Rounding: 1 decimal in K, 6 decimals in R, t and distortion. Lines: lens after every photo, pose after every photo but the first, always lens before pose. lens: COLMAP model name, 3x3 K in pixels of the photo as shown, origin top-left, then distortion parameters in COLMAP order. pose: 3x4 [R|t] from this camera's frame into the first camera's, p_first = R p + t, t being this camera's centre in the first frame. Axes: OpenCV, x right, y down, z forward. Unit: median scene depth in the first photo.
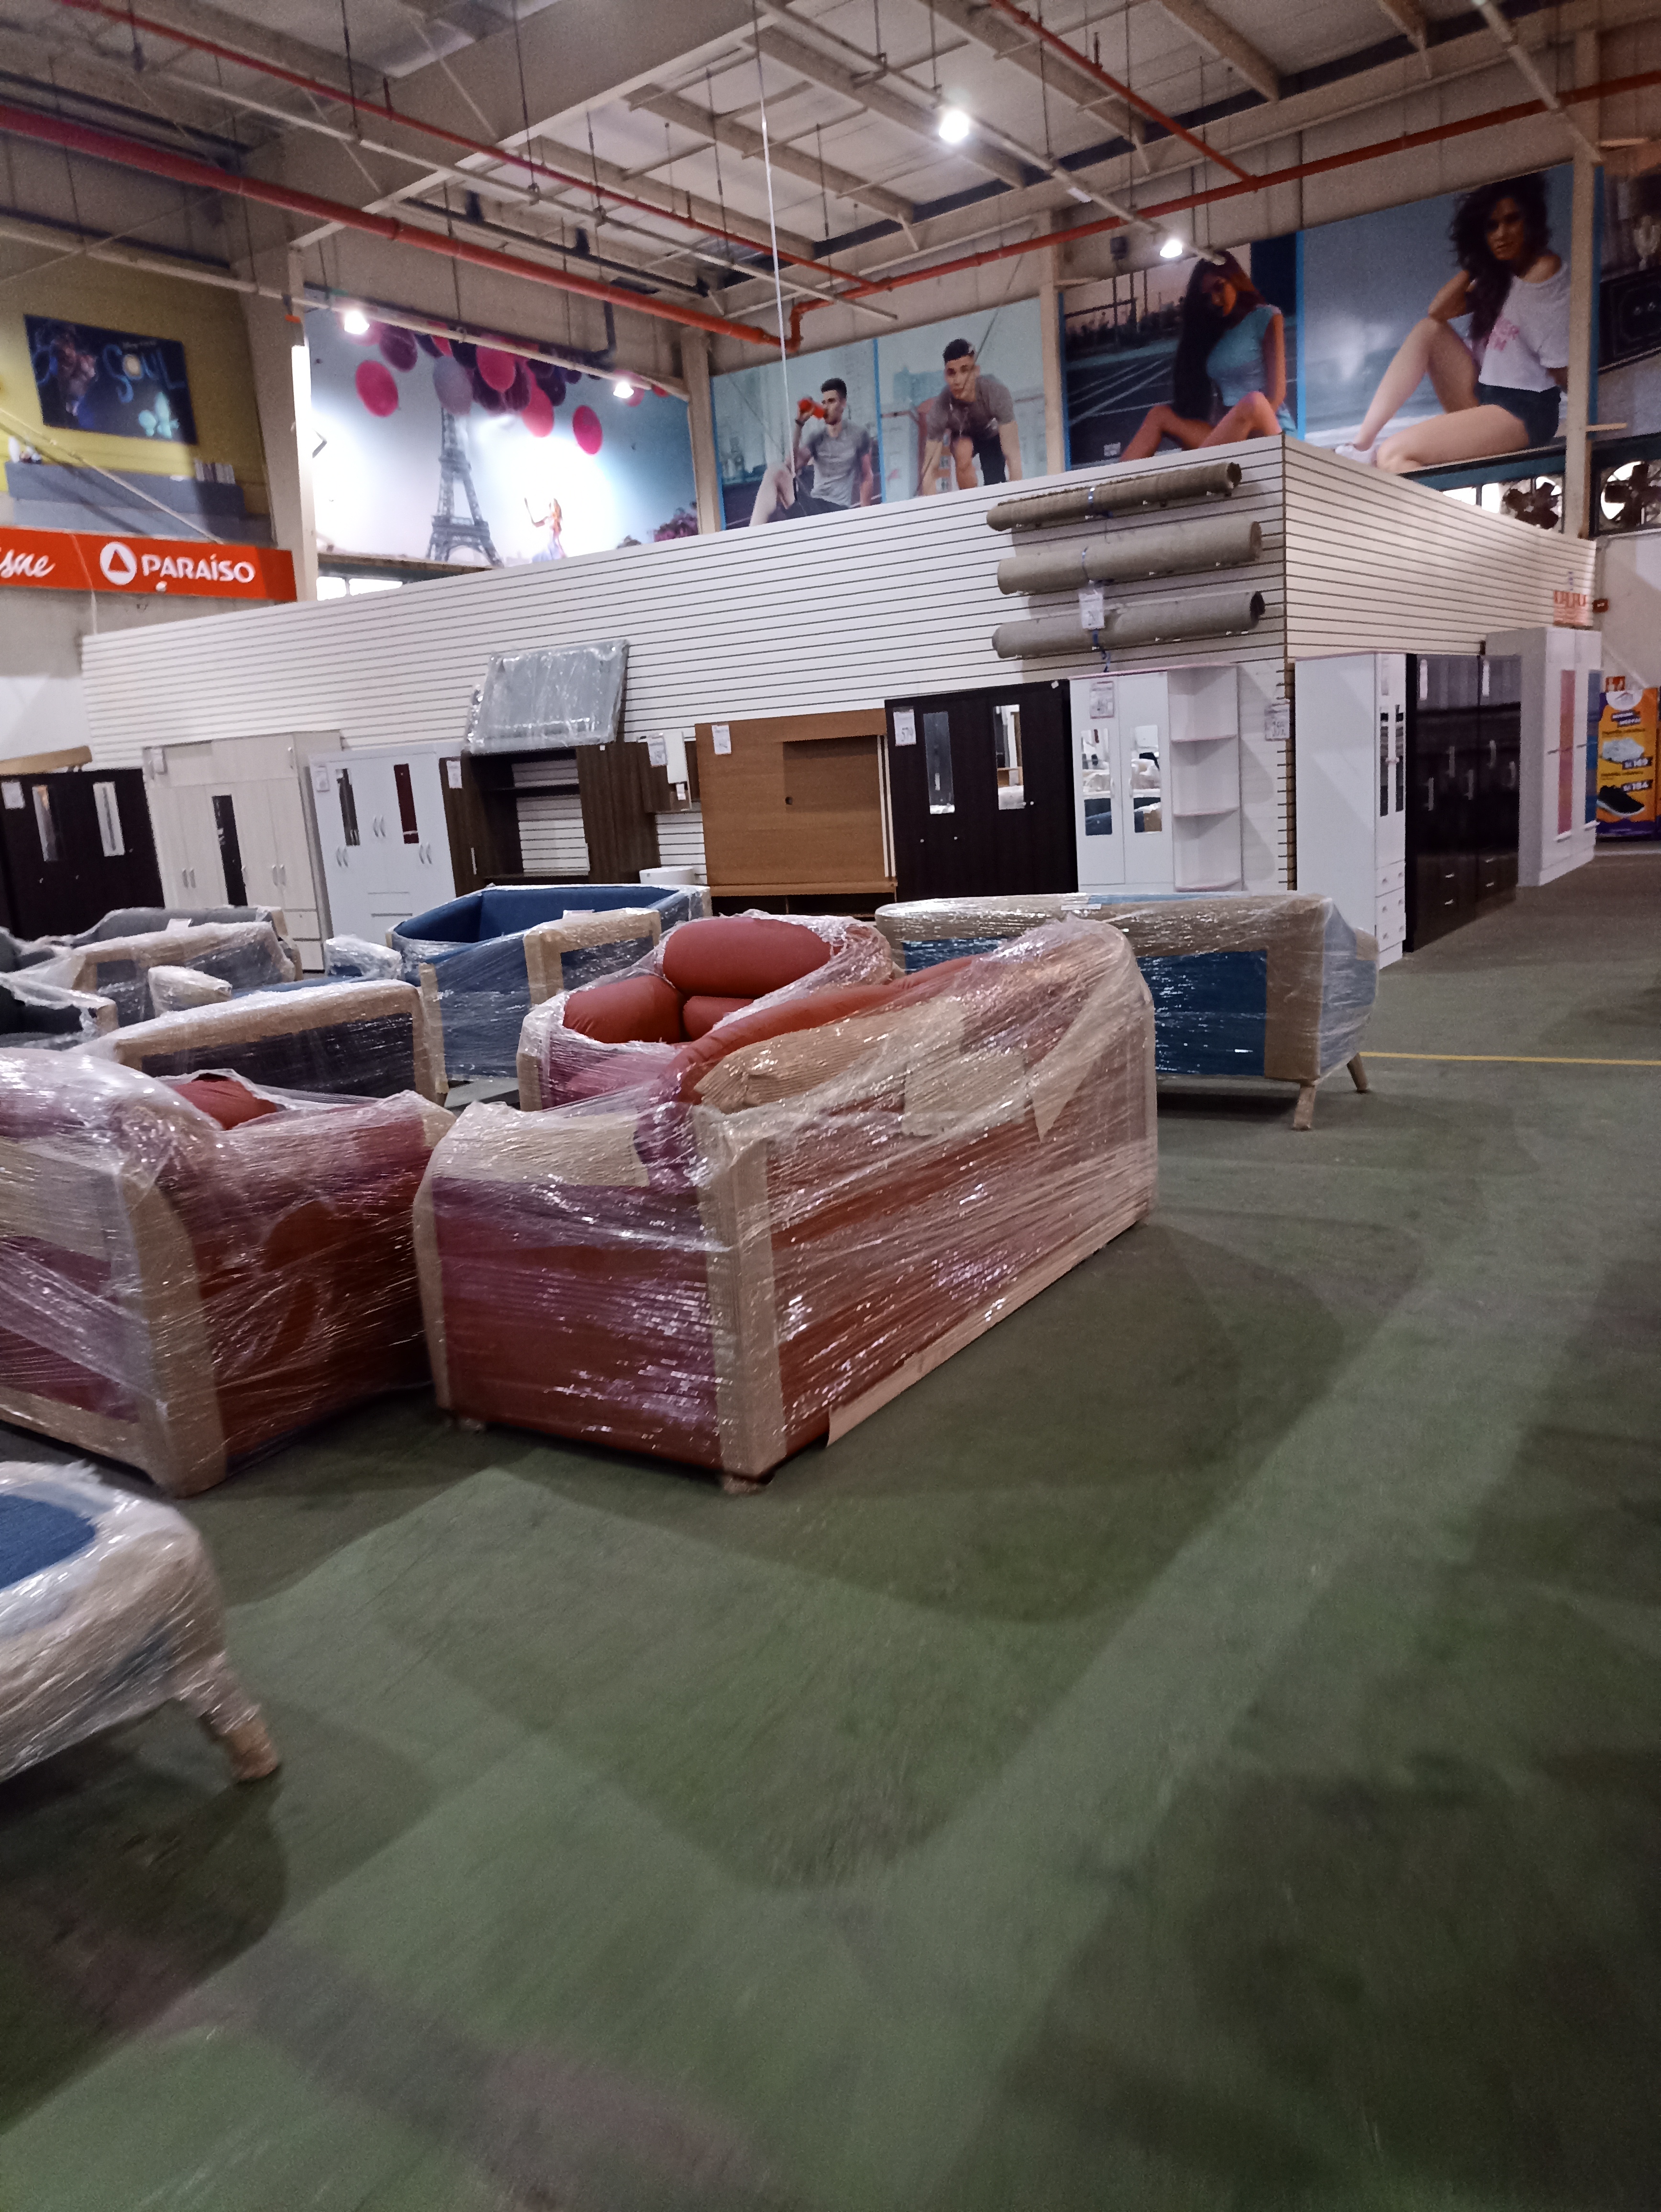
lens RADIAL K [[1684.6, 0, 810.0], [0, 1684.6, 1100.7], [0, 0, 1]] dist [0.073727, -0.052093]
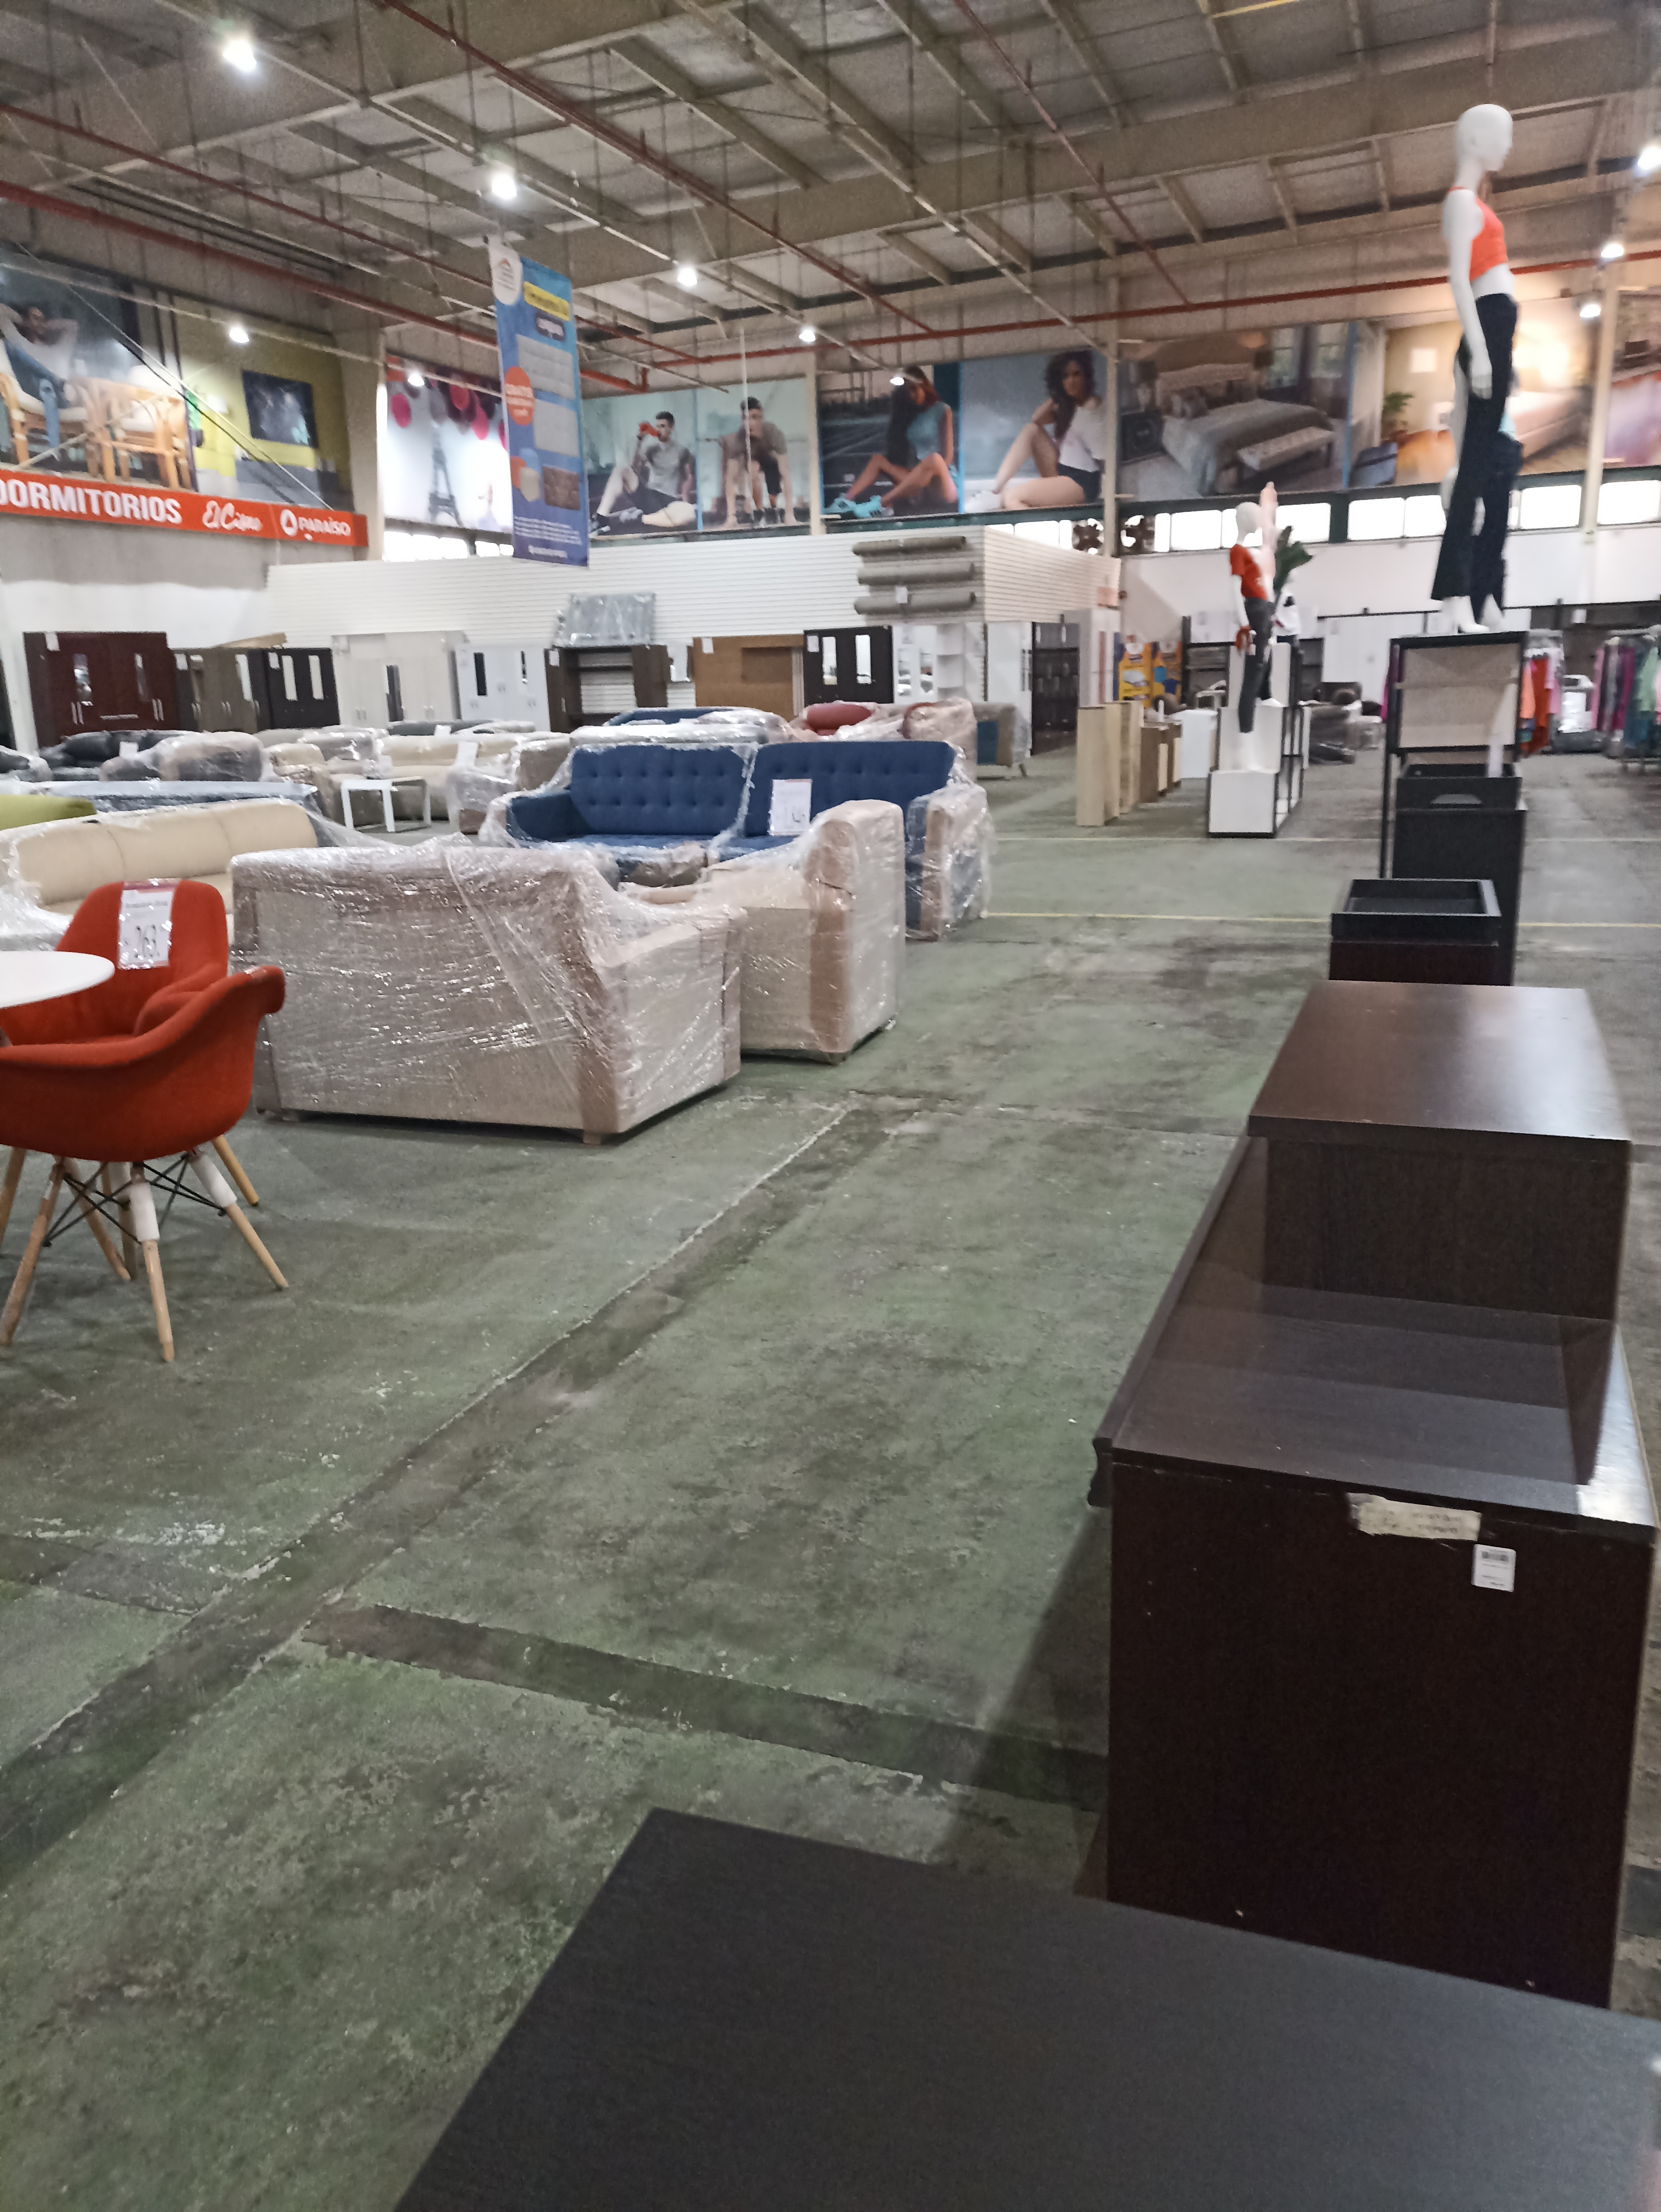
lens RADIAL K [[1684.6, 0, 810.0], [0, 1684.6, 1100.7], [0, 0, 1]] dist [0.073727, -0.052093]
pose [[0.974147, -0.016256, 0.225331, -0.276638], [0.006868, 0.999078, 0.042383, 0.168527], [-0.225812, -0.039739, 0.973360, -0.701756]]
